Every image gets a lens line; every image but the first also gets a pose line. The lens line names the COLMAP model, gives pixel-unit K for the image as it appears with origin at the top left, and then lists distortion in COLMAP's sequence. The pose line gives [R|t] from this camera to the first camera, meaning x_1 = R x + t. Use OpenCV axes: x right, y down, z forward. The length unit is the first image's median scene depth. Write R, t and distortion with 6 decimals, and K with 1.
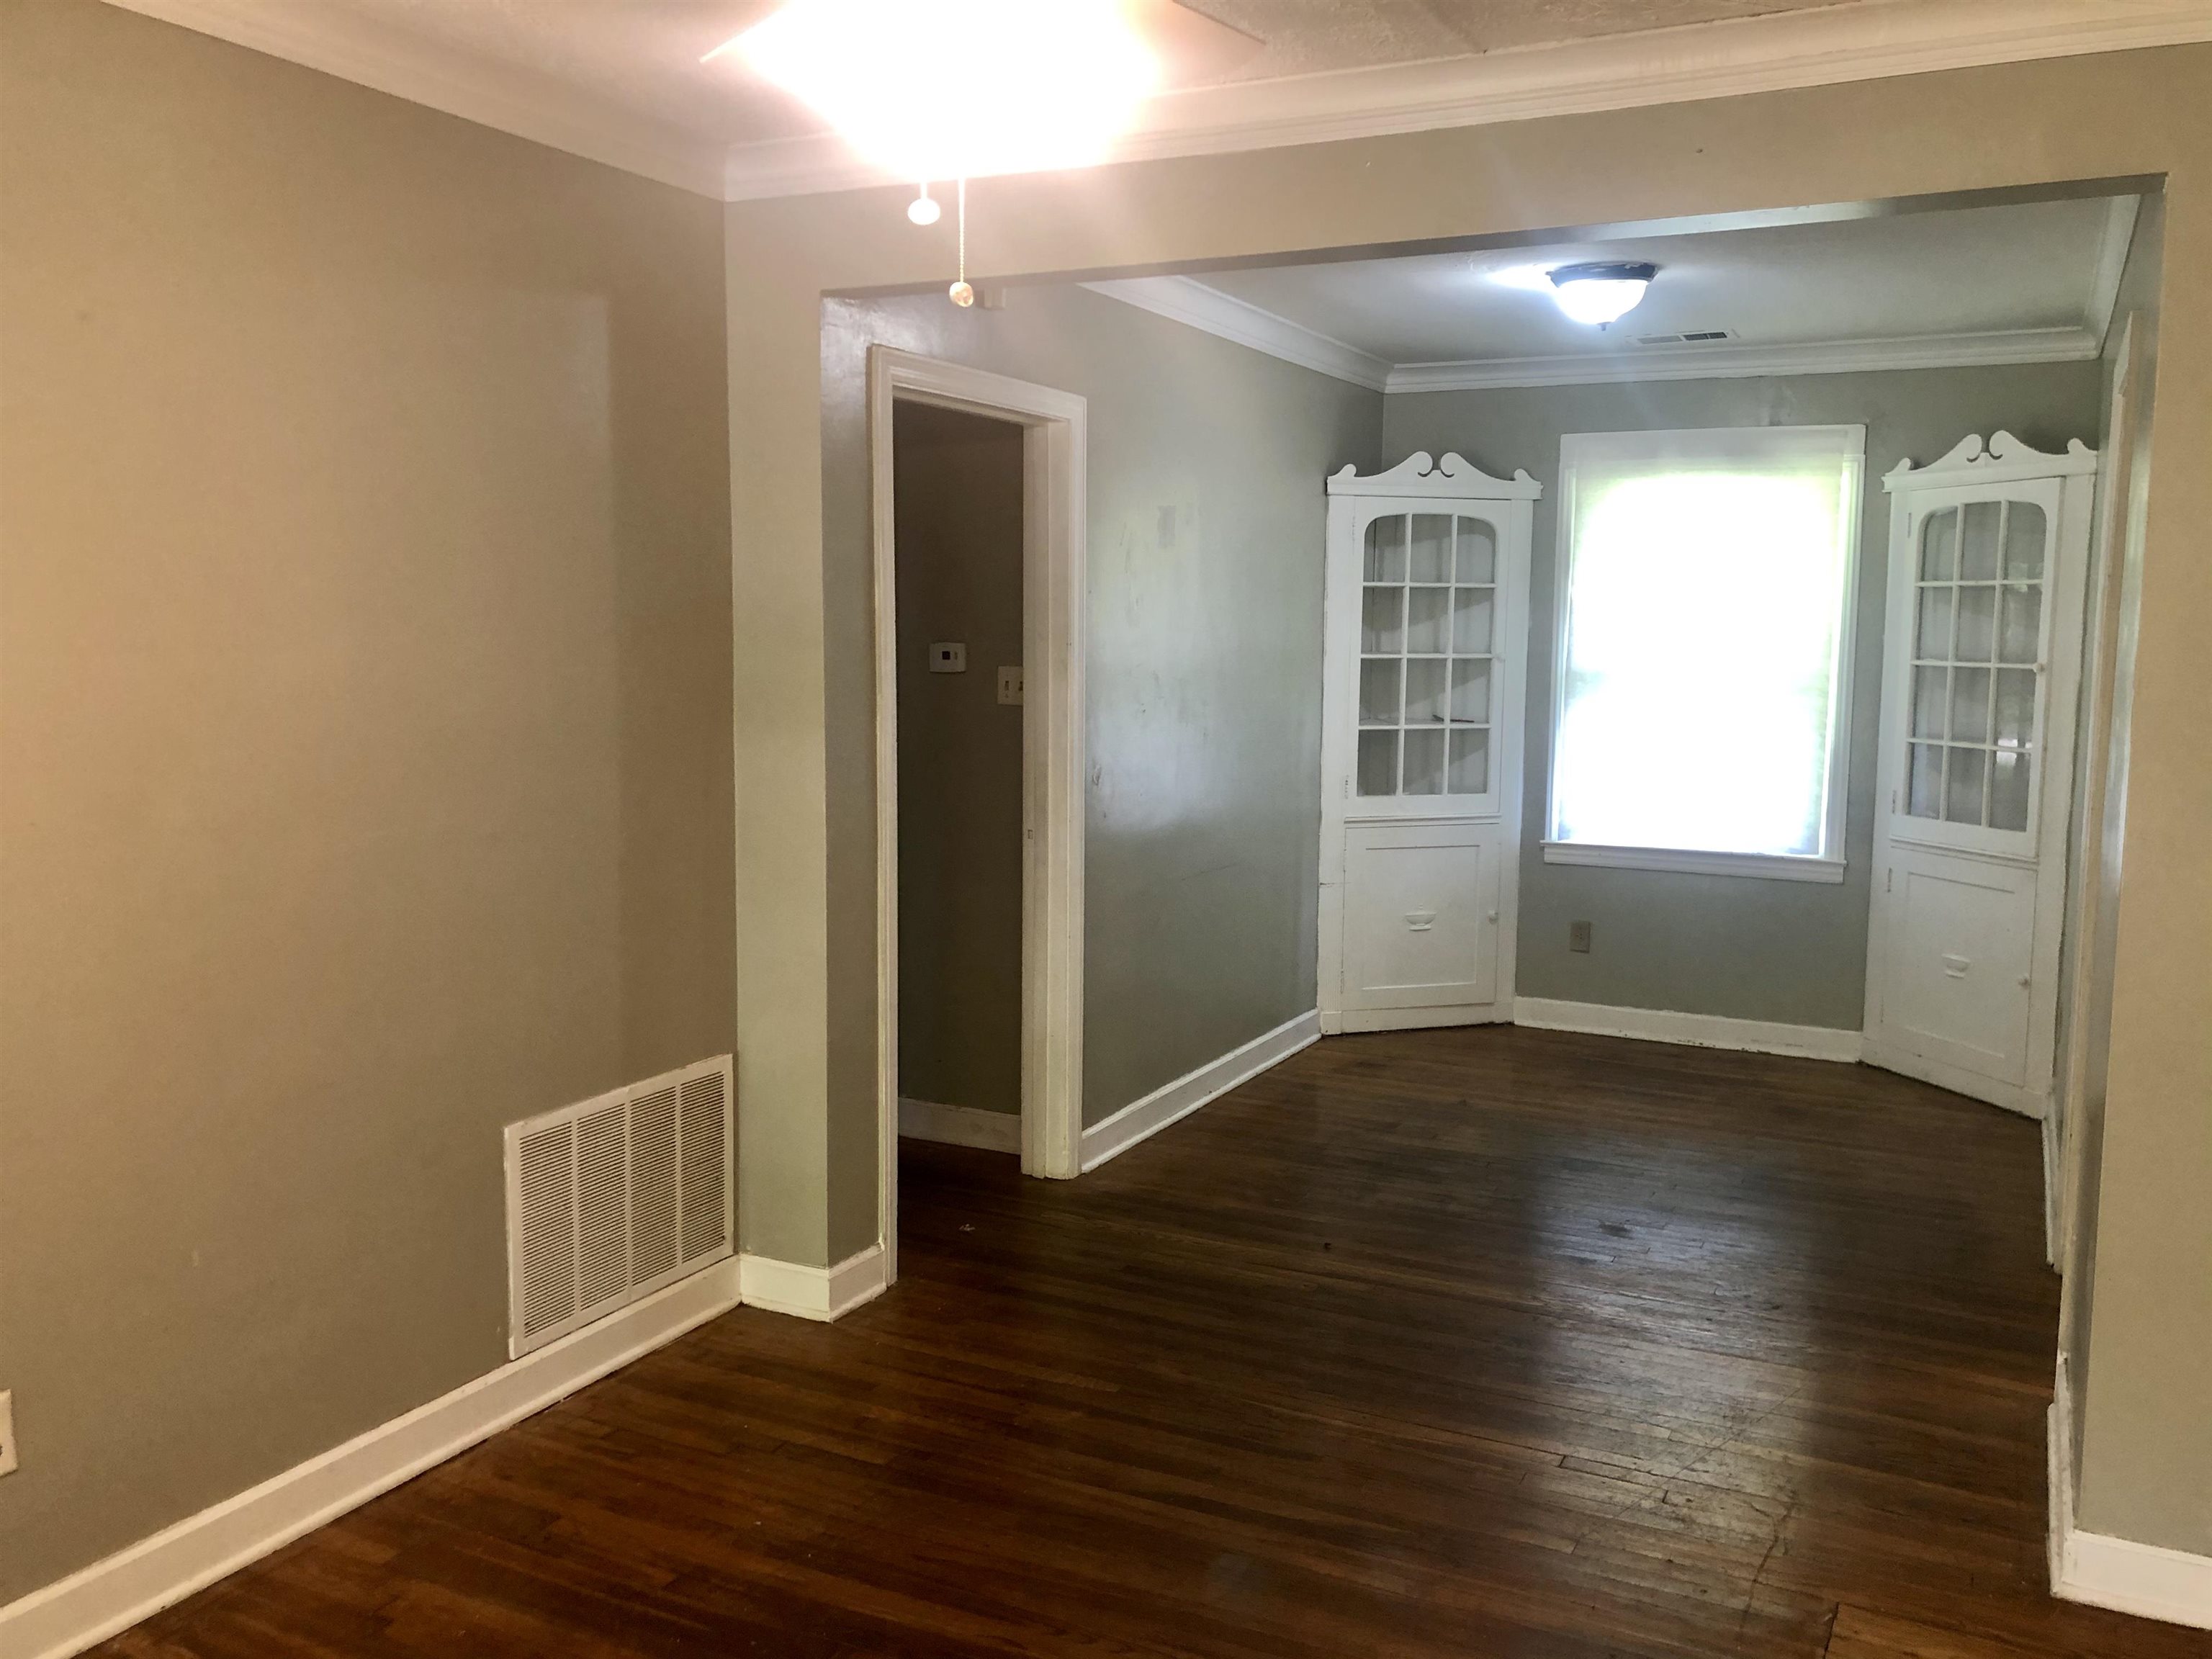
lens RADIAL K [[1845.2, 0, 1106.0], [0, 1845.2, 829.5], [0, 0, 1]] dist [0.054534, 0.000757]
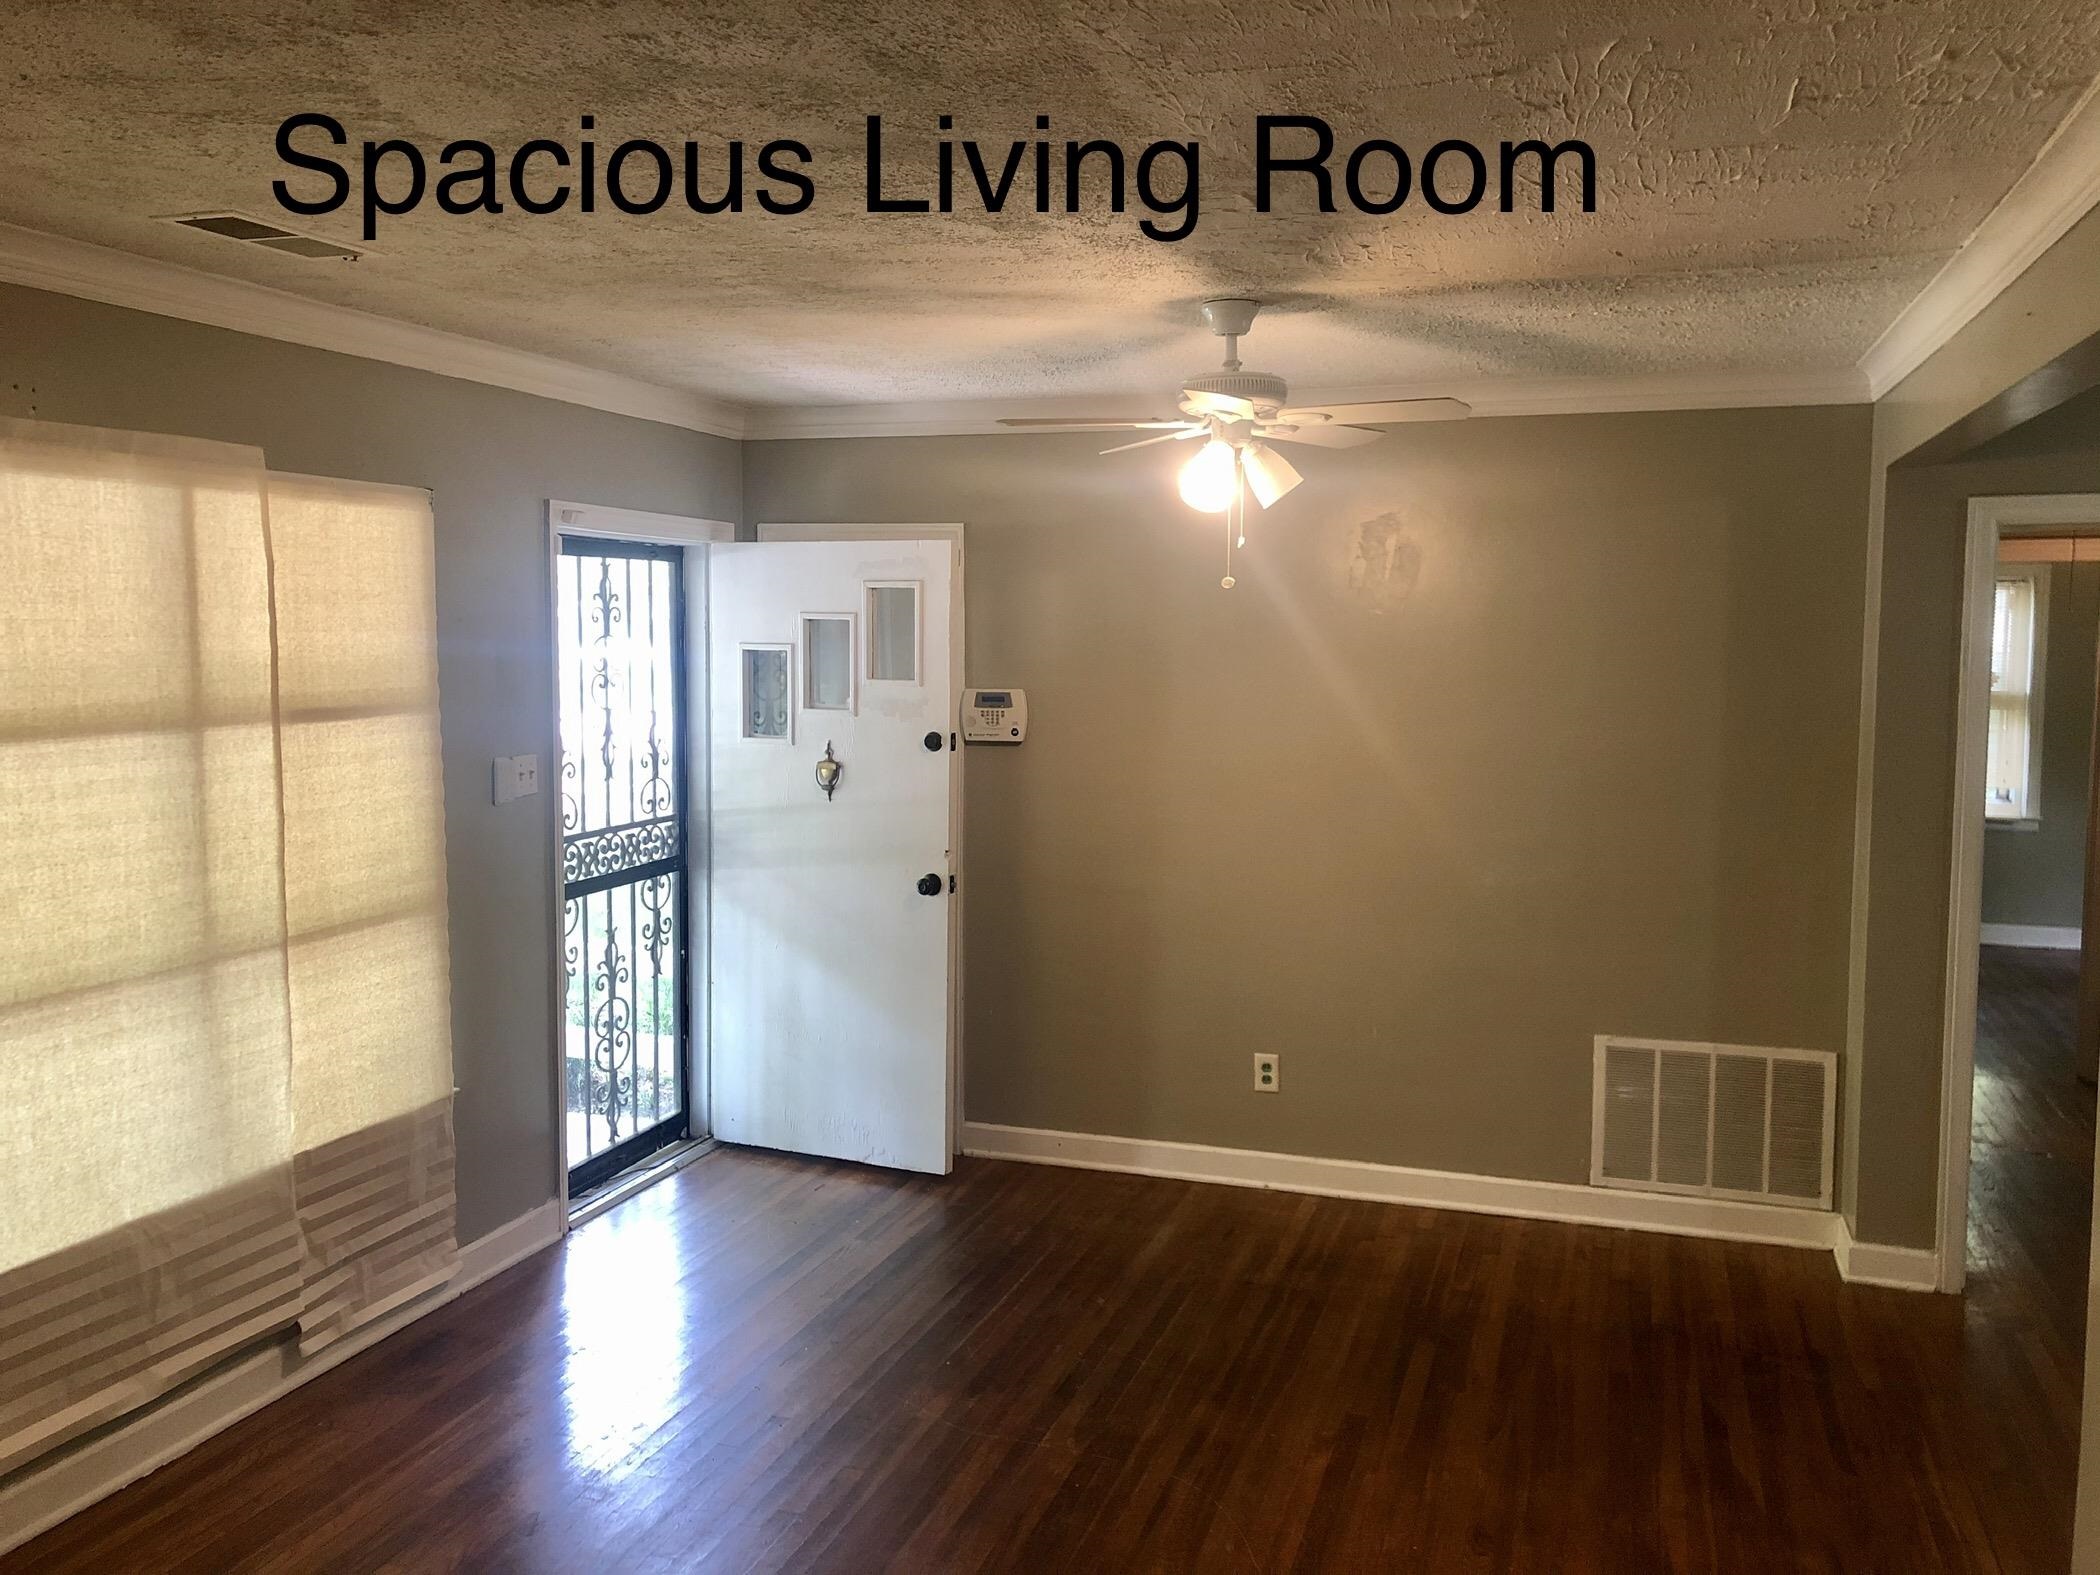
lens RADIAL K [[1751.8, 0, 1050.0], [0, 1751.8, 787.5], [0, 0, 1]] dist [0.054534, 0.000757]
pose [[0.135968, 0.081251, -0.987376, 1.009010], [-0.114589, 0.991232, 0.065788, -0.087911], [0.984064, 0.104197, 0.144086, 0.288465]]
